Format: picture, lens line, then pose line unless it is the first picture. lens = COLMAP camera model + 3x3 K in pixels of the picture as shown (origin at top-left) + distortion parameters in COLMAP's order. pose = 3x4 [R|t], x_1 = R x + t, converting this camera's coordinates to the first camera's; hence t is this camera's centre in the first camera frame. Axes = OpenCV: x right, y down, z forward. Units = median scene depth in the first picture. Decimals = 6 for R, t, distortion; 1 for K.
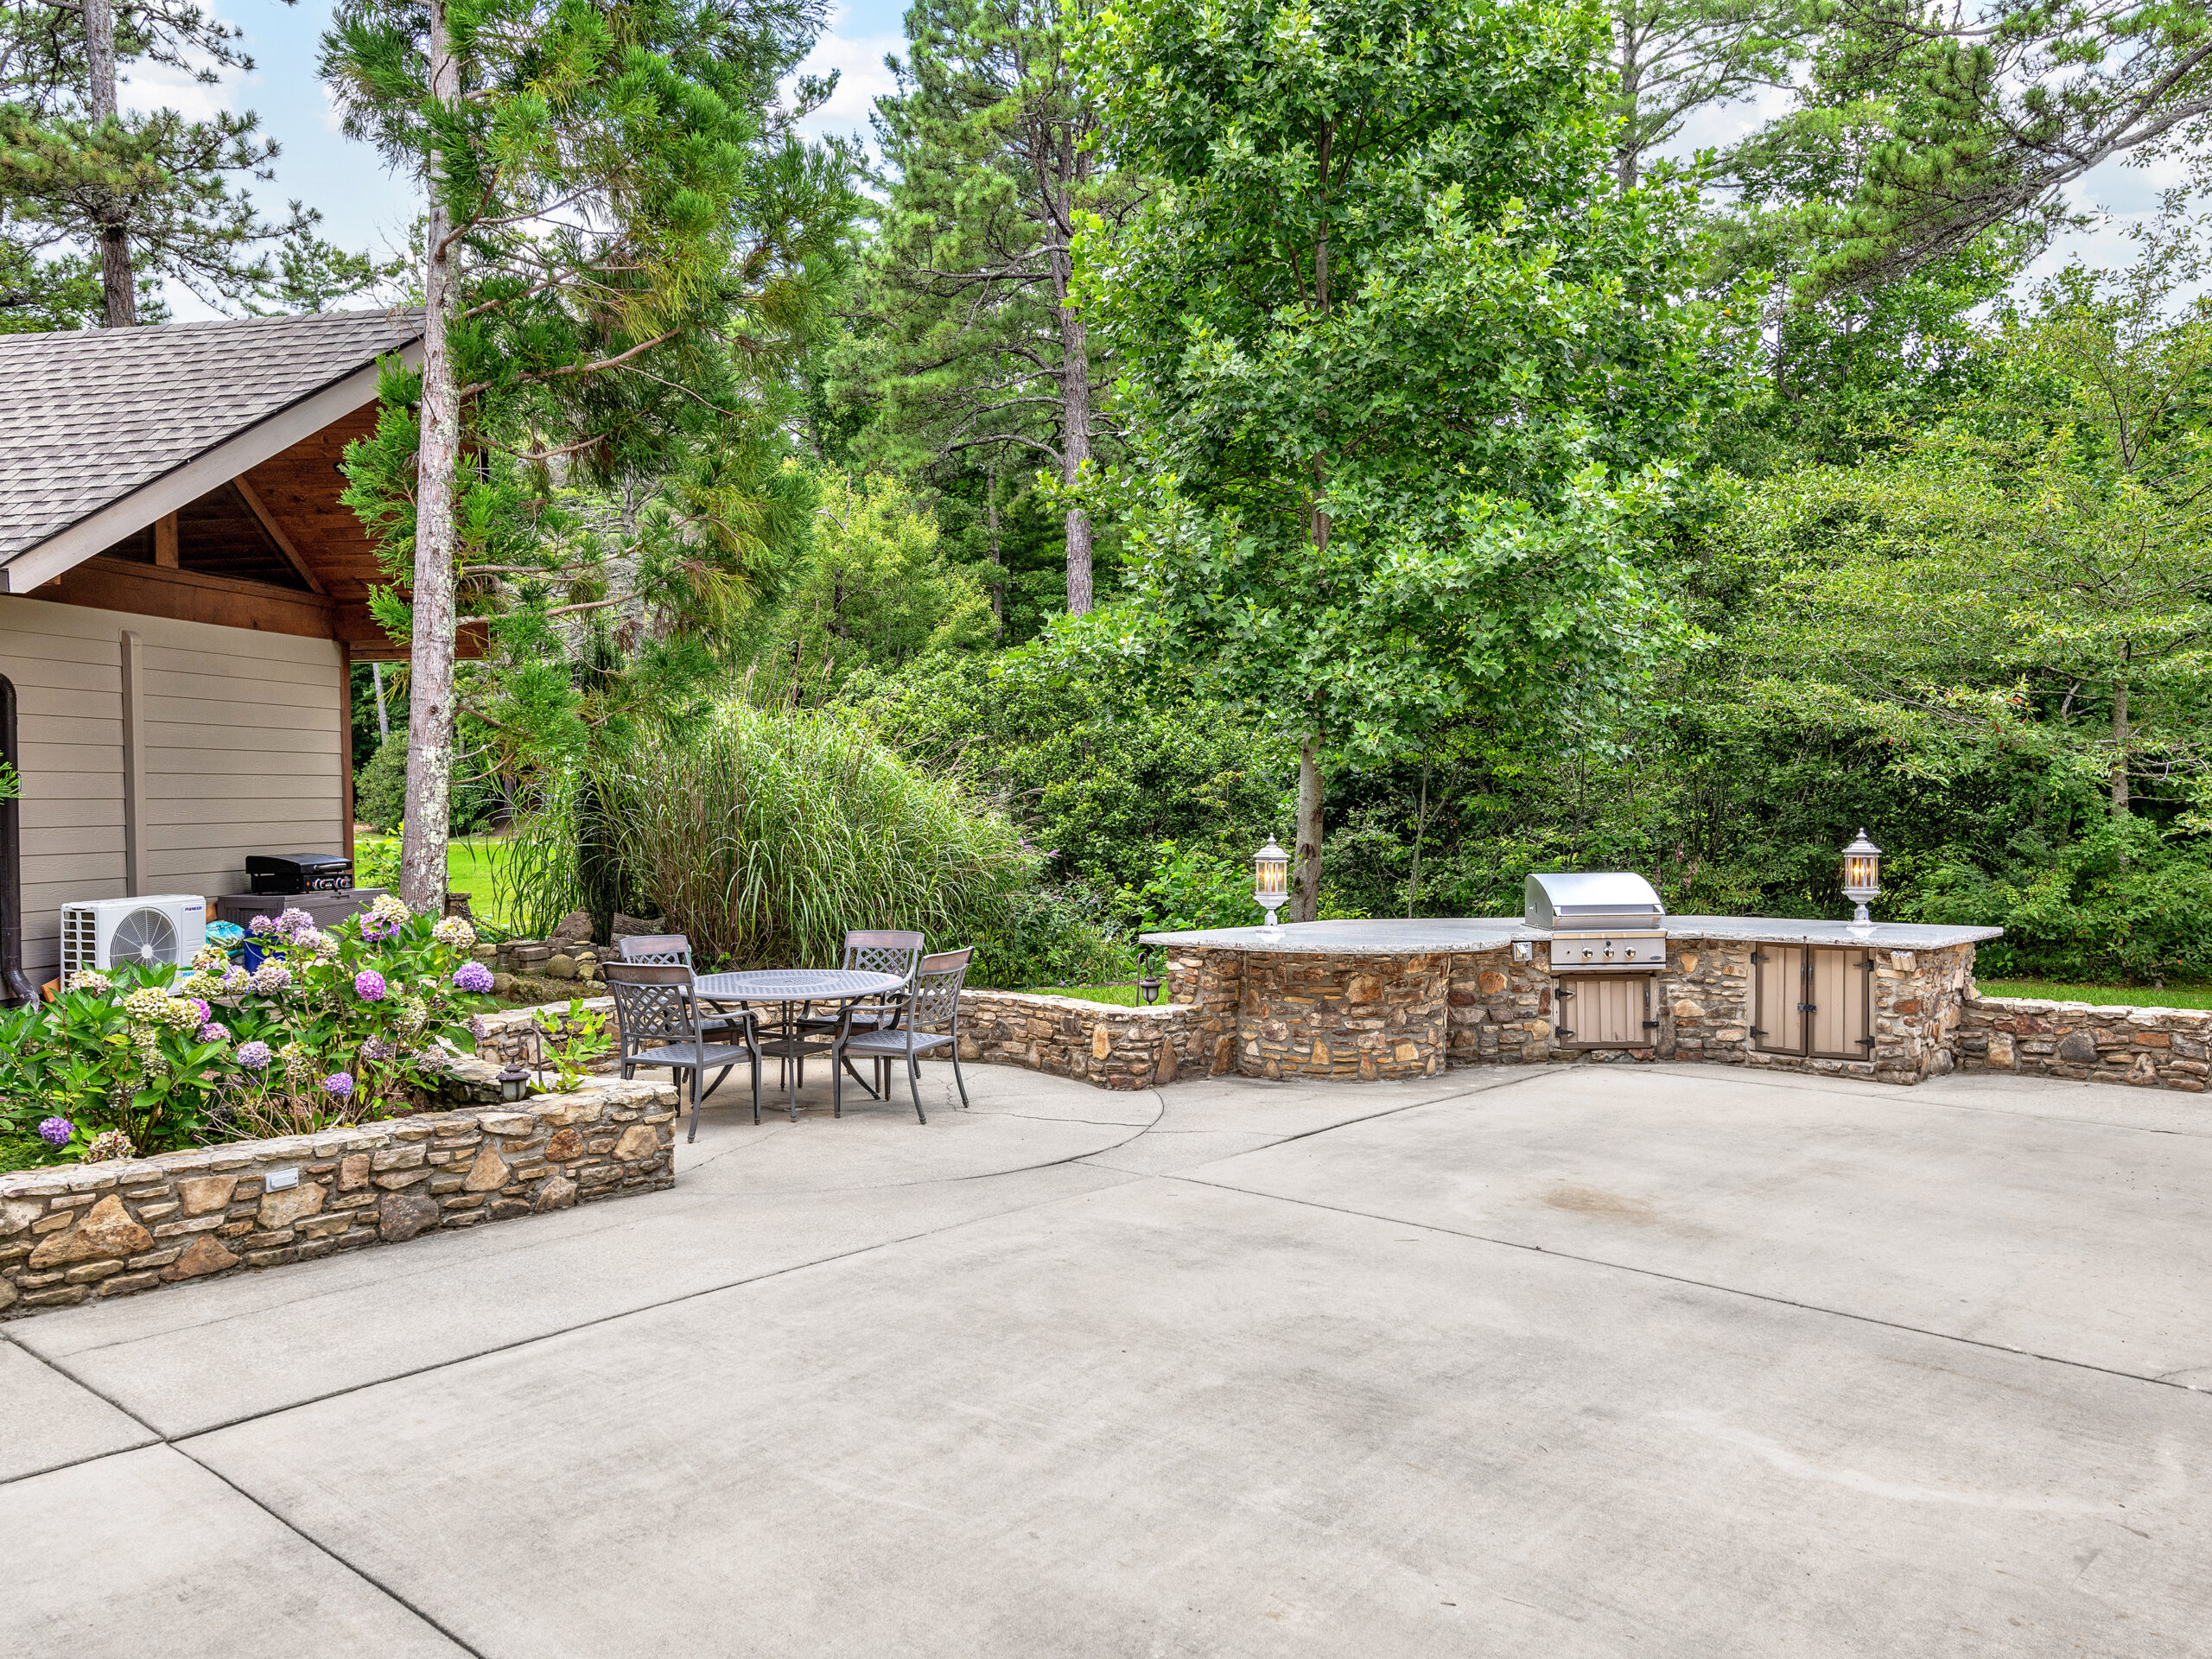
lens RADIAL K [[1646.0, 0, 1106.0], [0, 1646.0, 829.5], [0, 0, 1]] dist [0.006041, -0.000492]
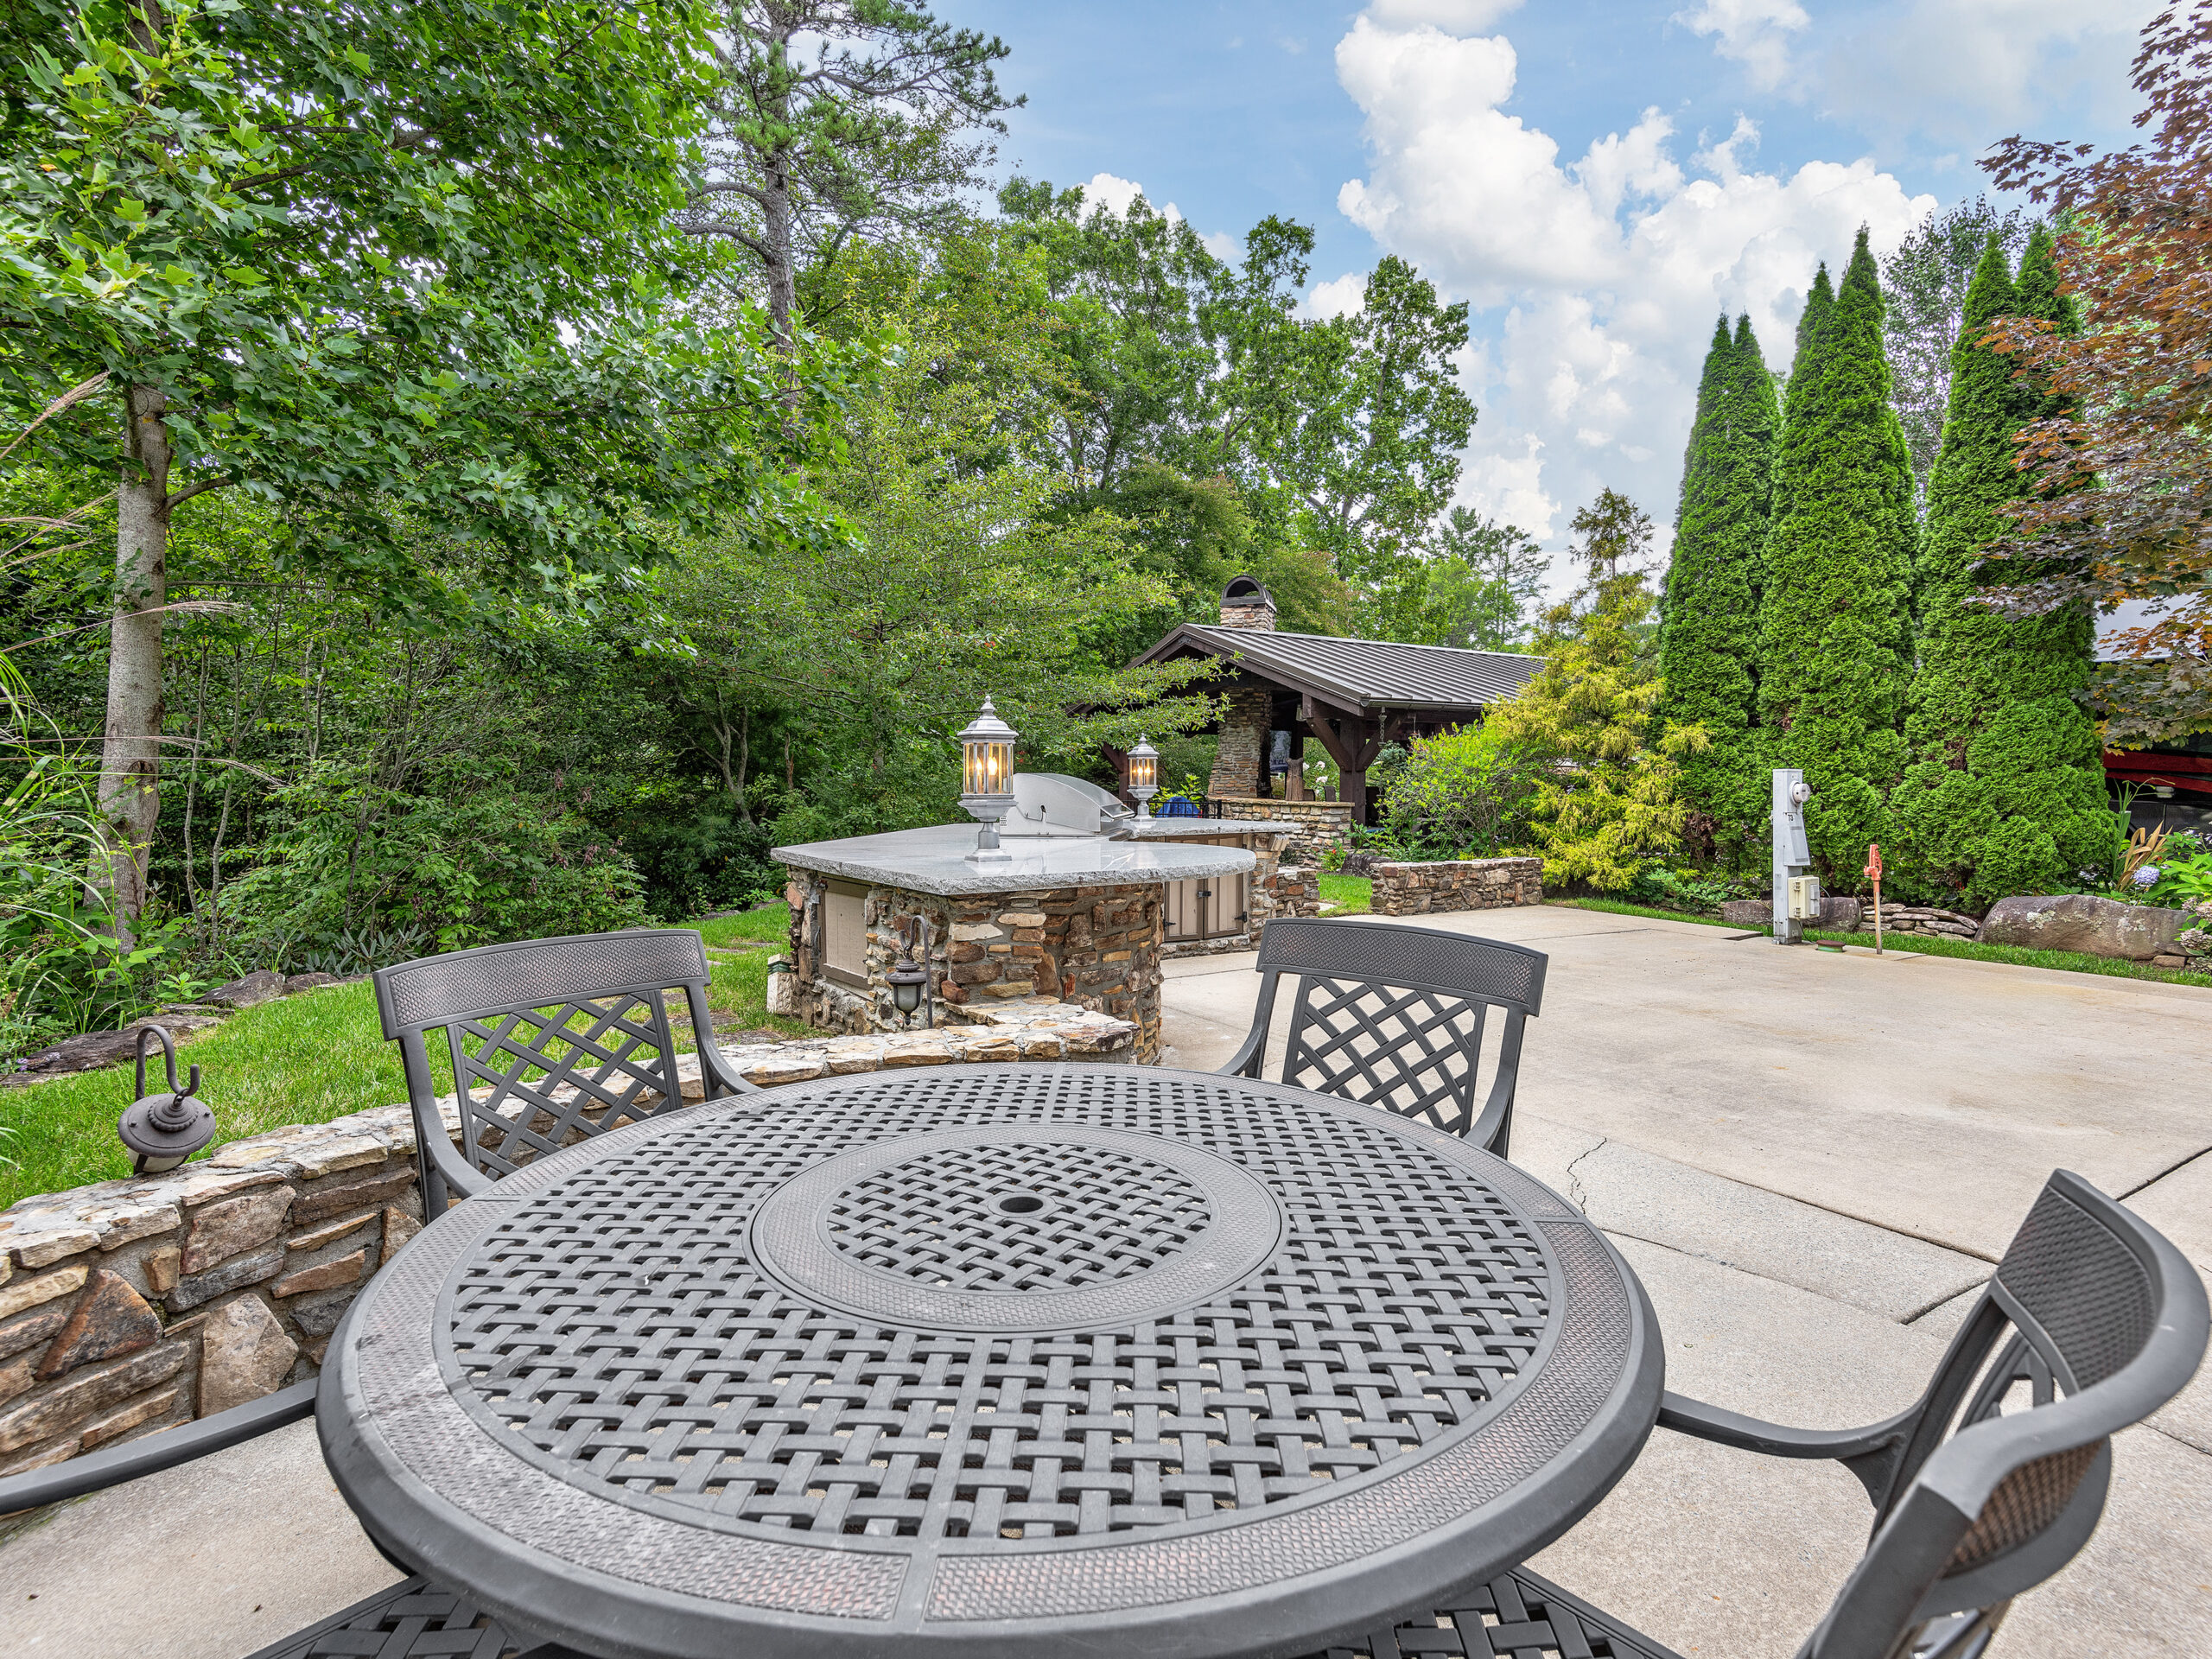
lens RADIAL K [[1144.0, 0, 1104.6], [0, 1144.0, 822.4], [0, 0, 1]] dist [-0.002601, -0.001038]
pose [[0.216495, -0.033242, 0.975718, -0.309939], [0.006078, 0.999447, 0.032702, 0.035048], [-0.976265, -0.001150, 0.216577, 0.874664]]
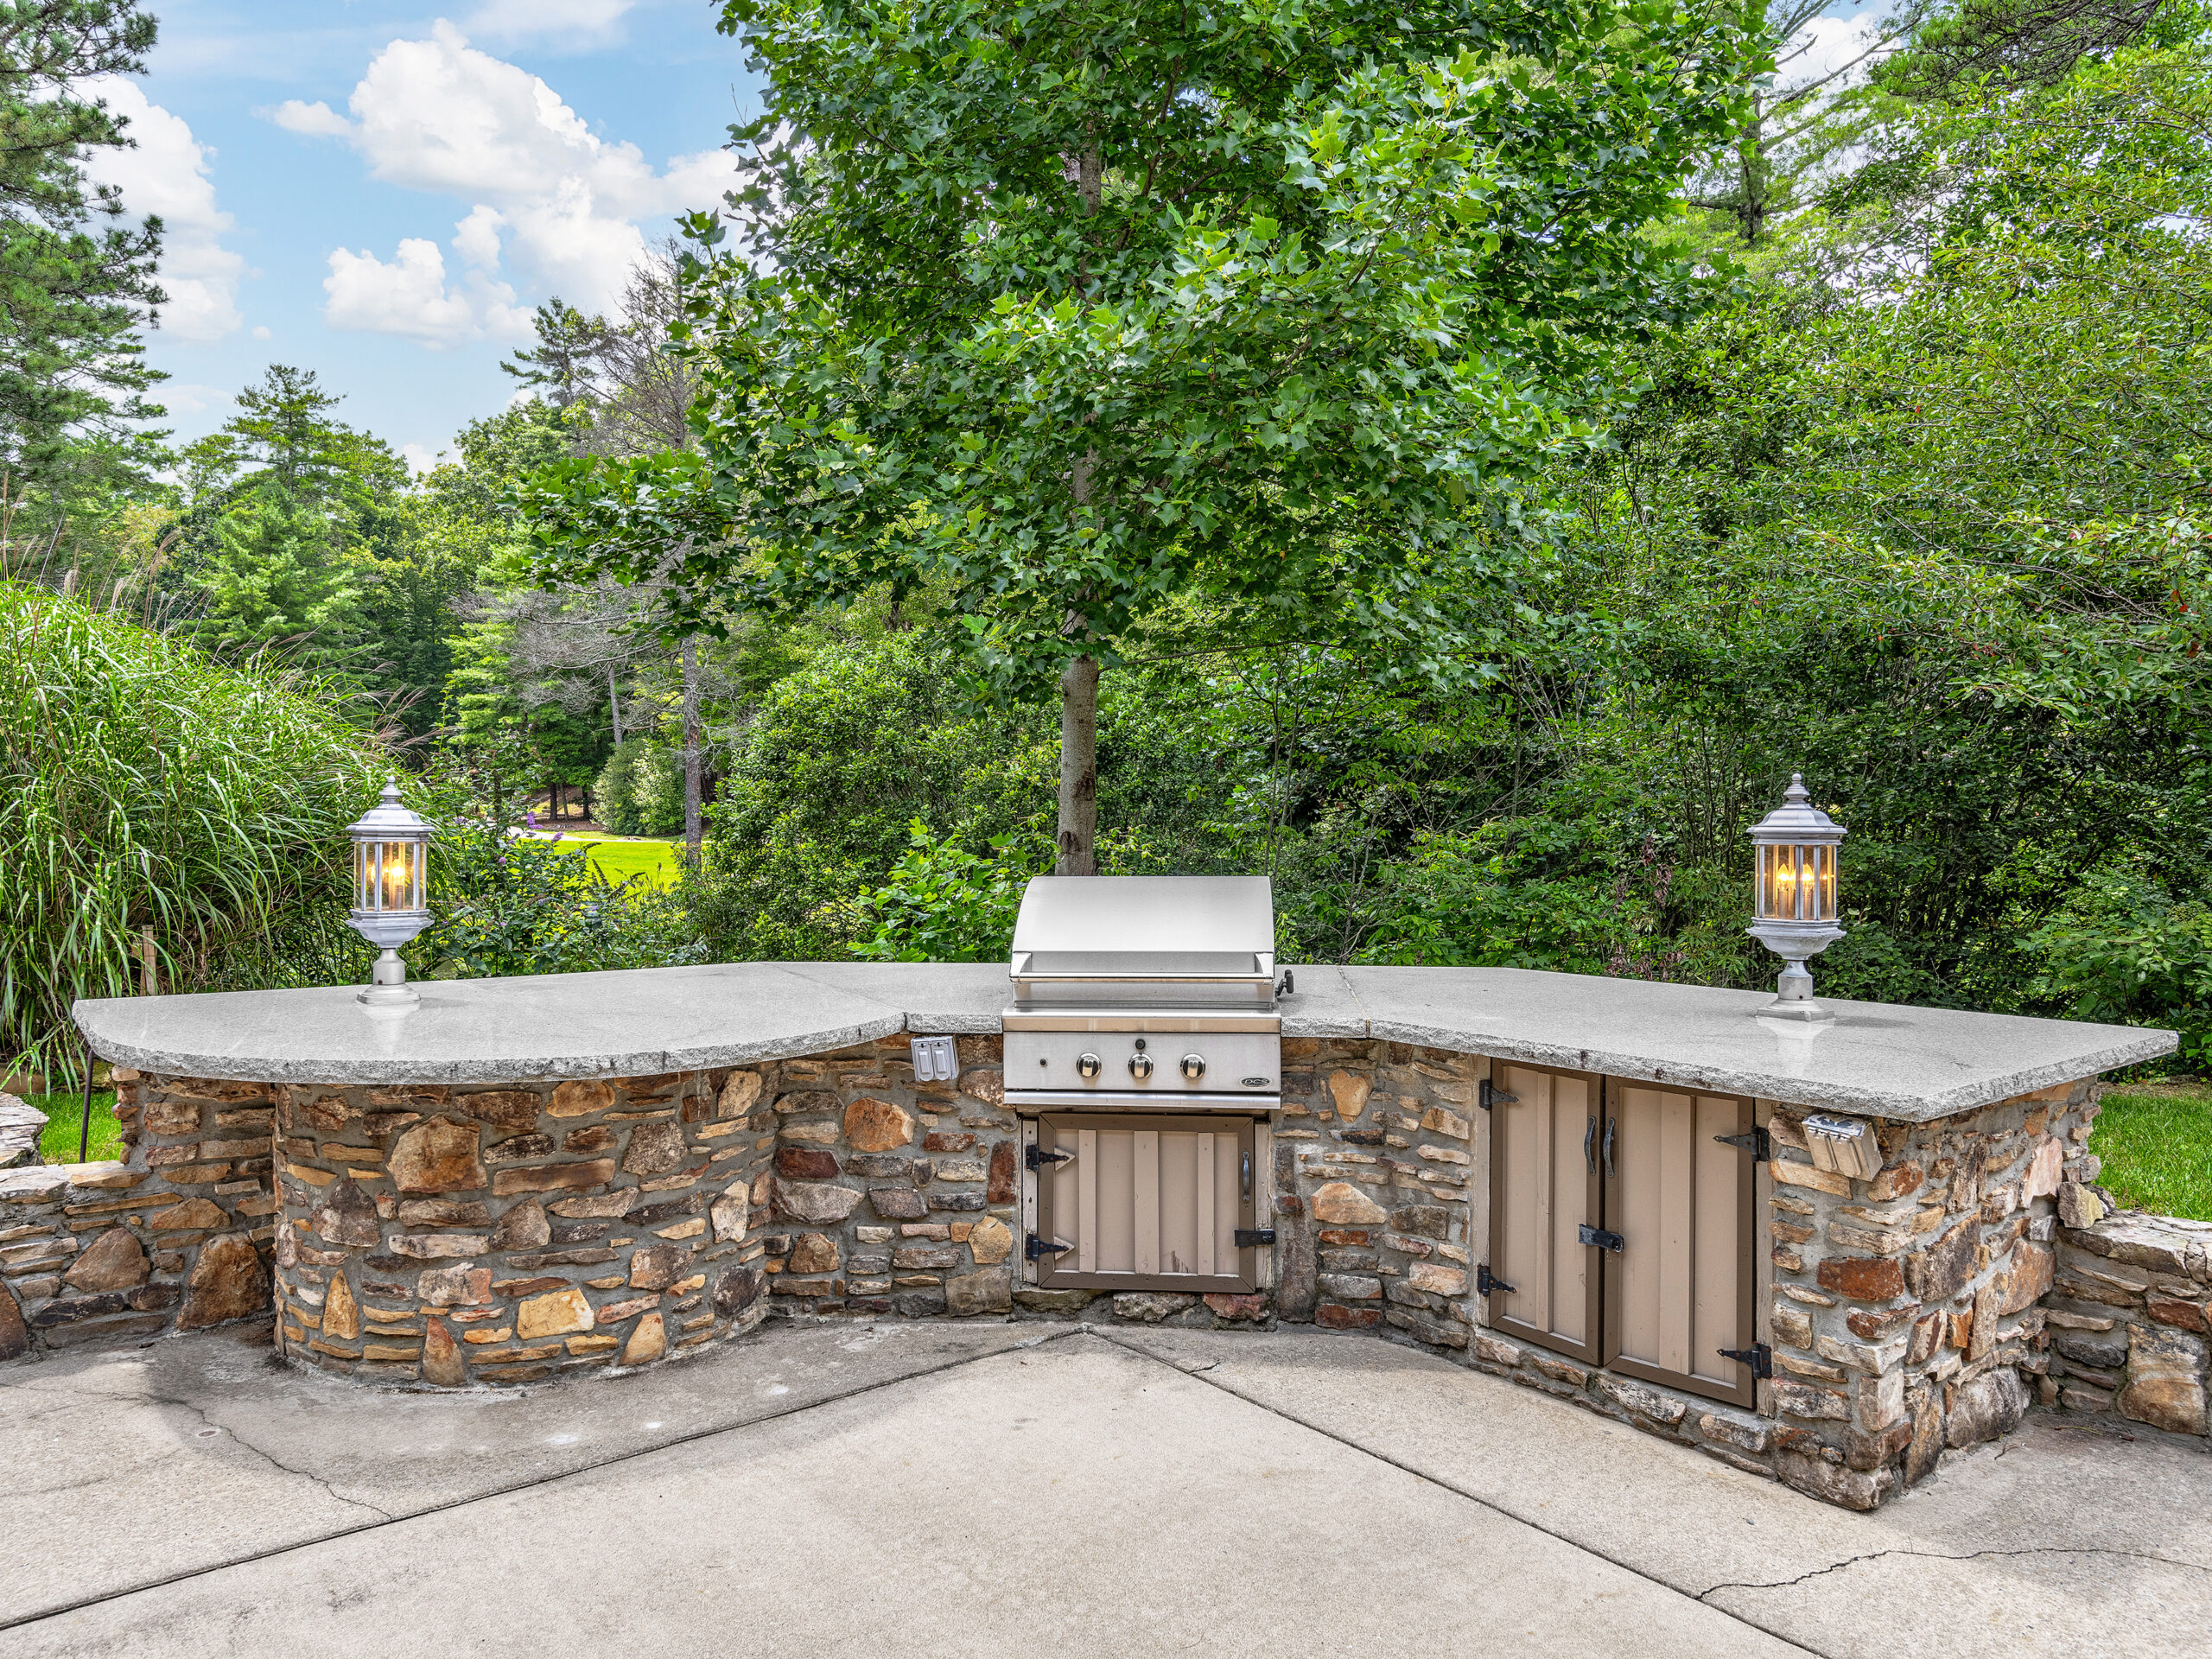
lens RADIAL K [[1462.6, 0, 1106.0], [0, 1462.6, 829.5], [0, 0, 1]] dist [0.032691, -0.031848]
pose [[0.989248, 0.006939, -0.146085, 0.350988], [-0.007783, 0.999956, -0.005207, 0.016605], [0.146043, 0.006288, 0.989258, 0.630753]]
